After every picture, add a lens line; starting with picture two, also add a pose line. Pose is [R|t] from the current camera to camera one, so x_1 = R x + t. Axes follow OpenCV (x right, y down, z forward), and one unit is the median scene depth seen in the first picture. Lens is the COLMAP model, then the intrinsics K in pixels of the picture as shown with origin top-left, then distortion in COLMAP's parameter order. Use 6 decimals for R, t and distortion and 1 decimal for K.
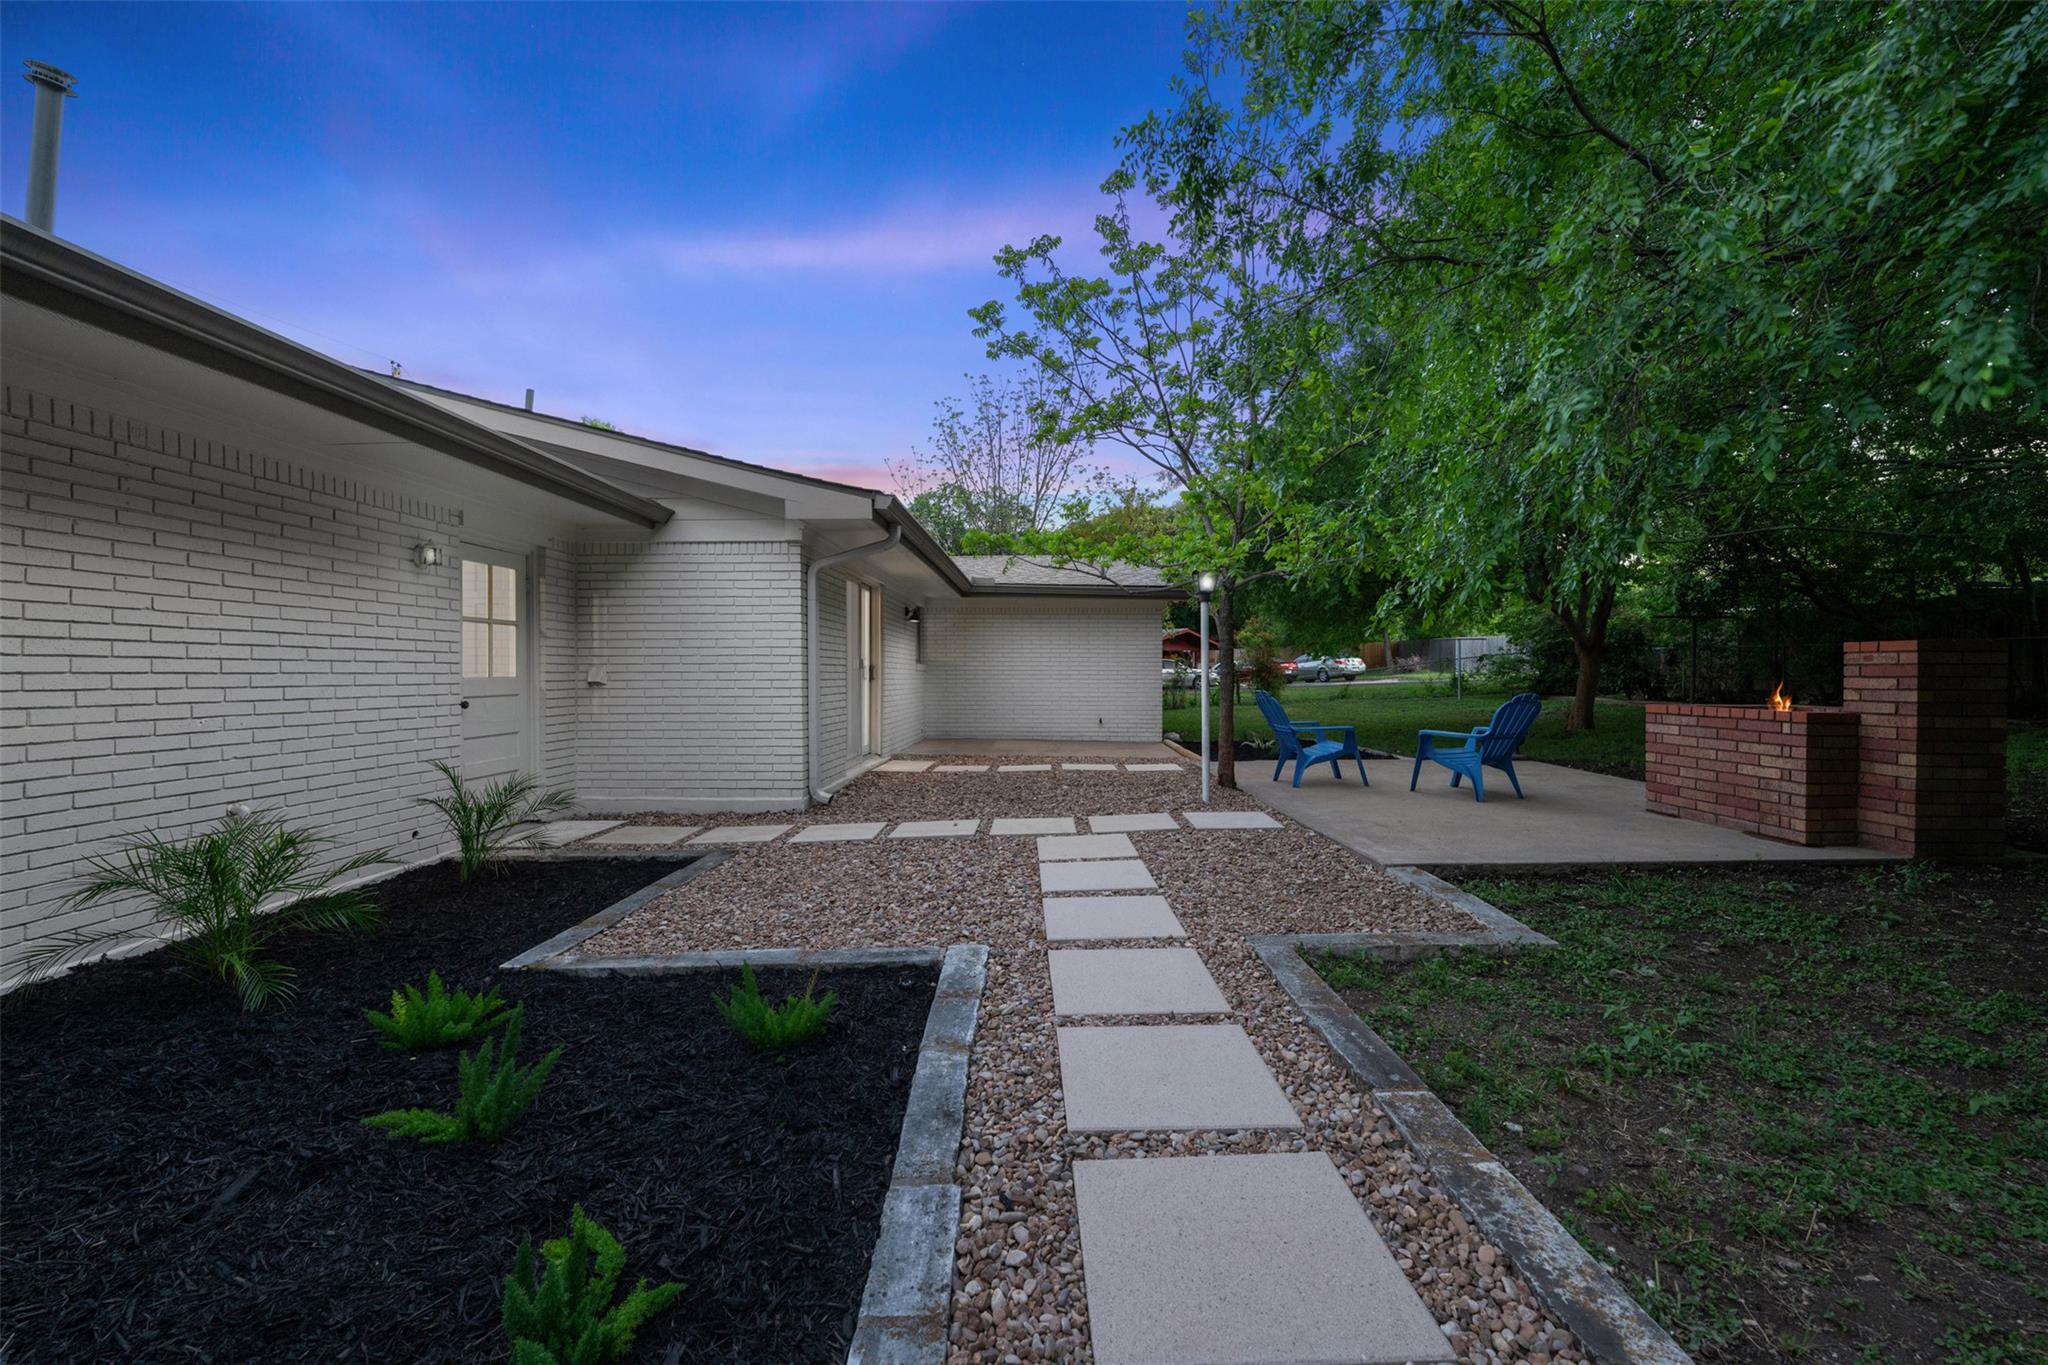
lens RADIAL K [[839.8, 0, 1024.0], [0, 839.8, 682.5], [0, 0, 1]] dist [-0.000765, -0.000134]
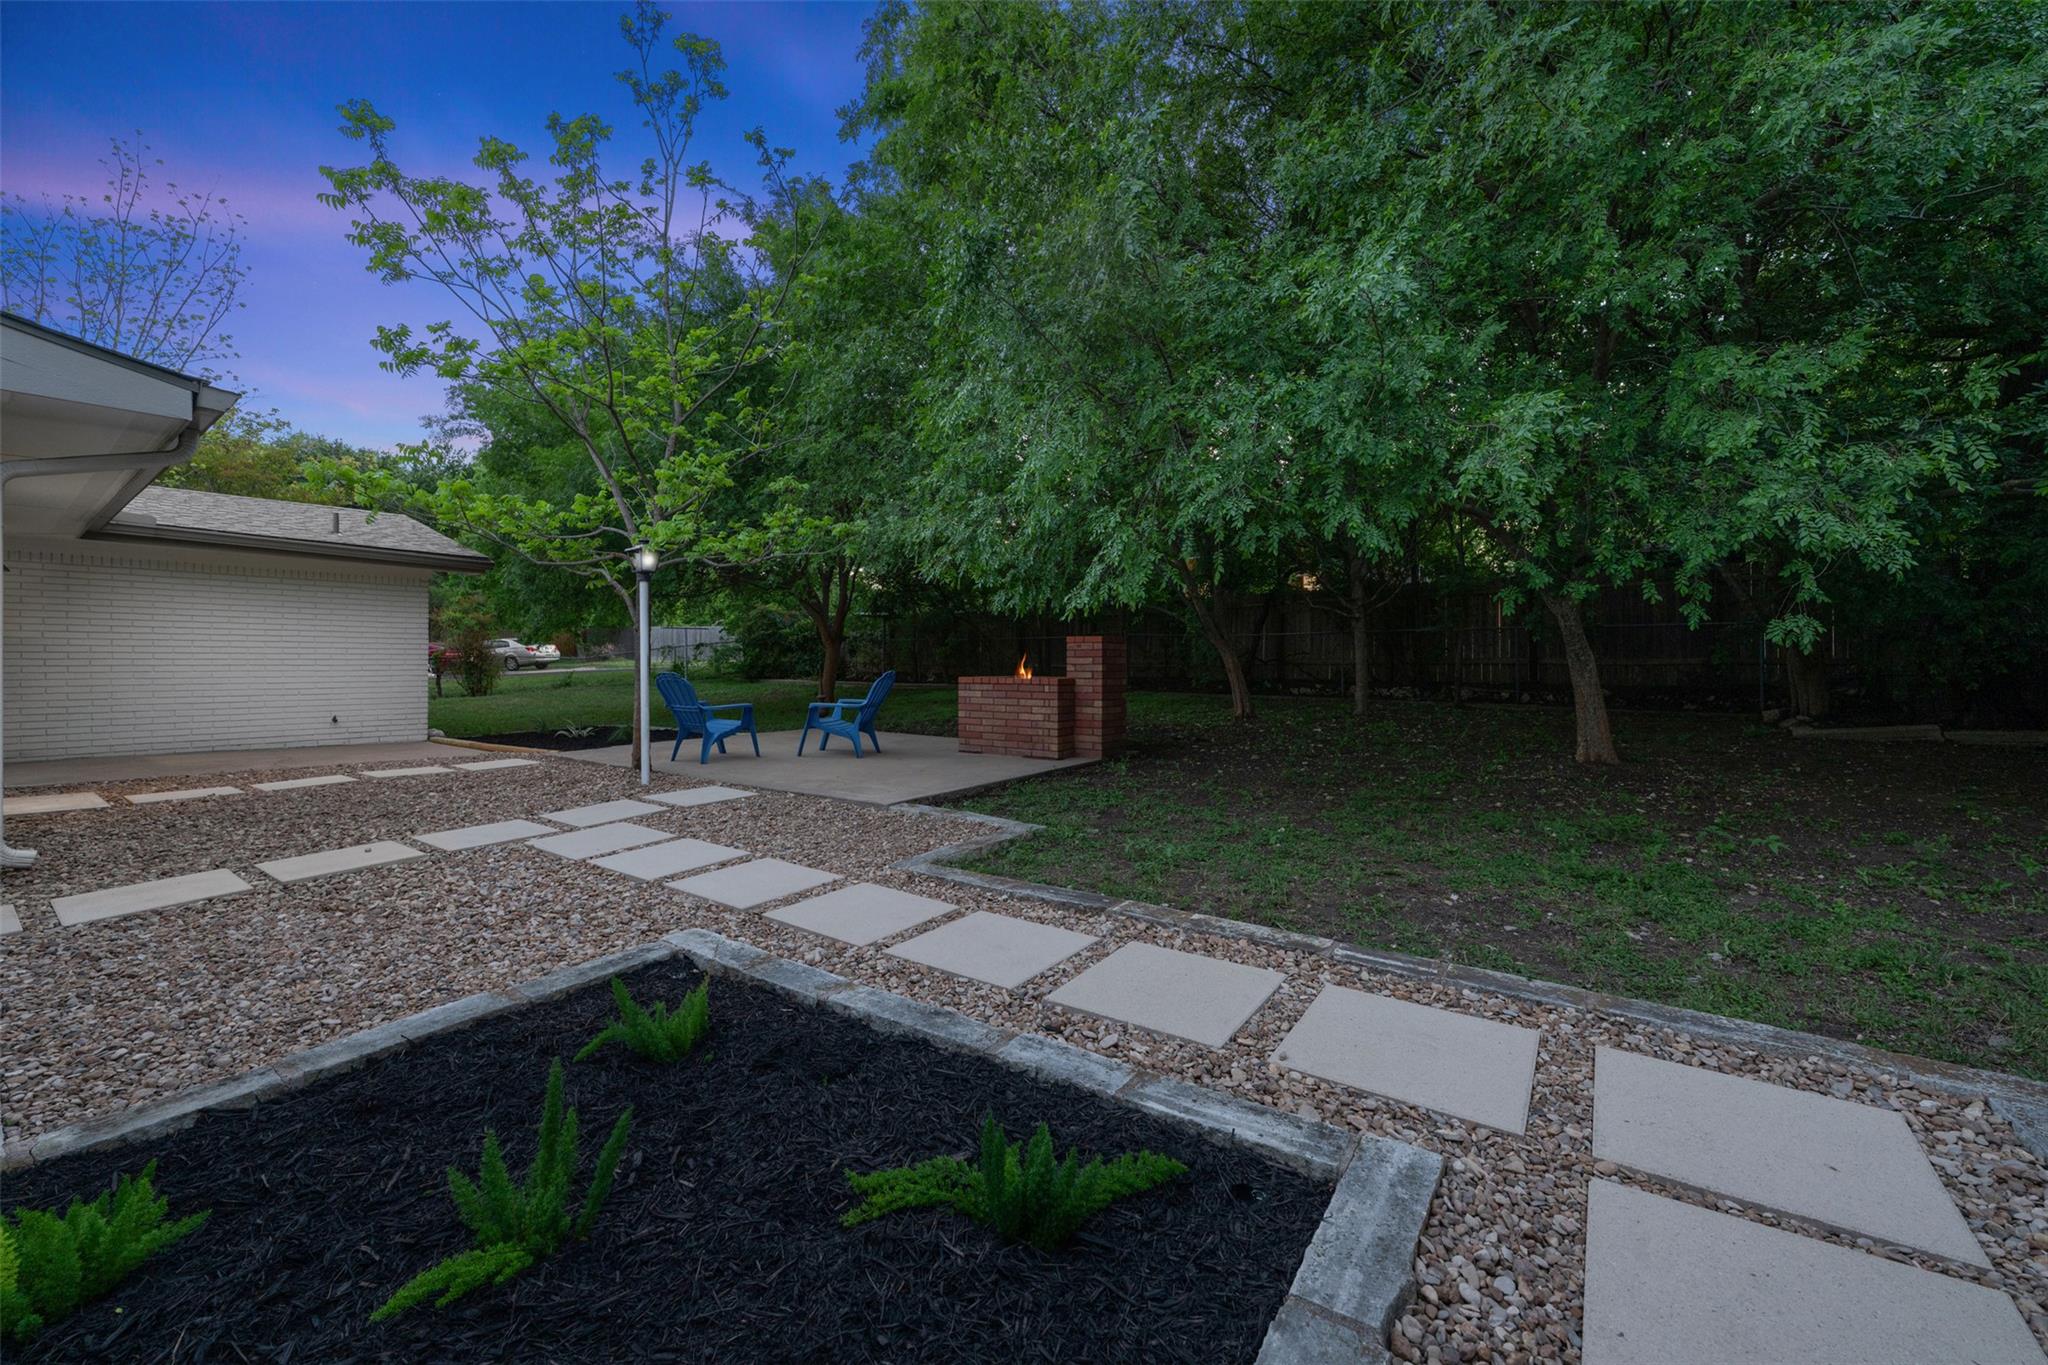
lens RADIAL K [[839.8, 0, 1024.0], [0, 839.8, 682.5], [0, 0, 1]] dist [-0.000765, -0.000134]
pose [[0.581232, -0.021314, 0.813458, -0.574816], [0.011178, 0.999772, 0.018209, 0.016336], [-0.813661, -0.001491, 0.581338, 0.124479]]
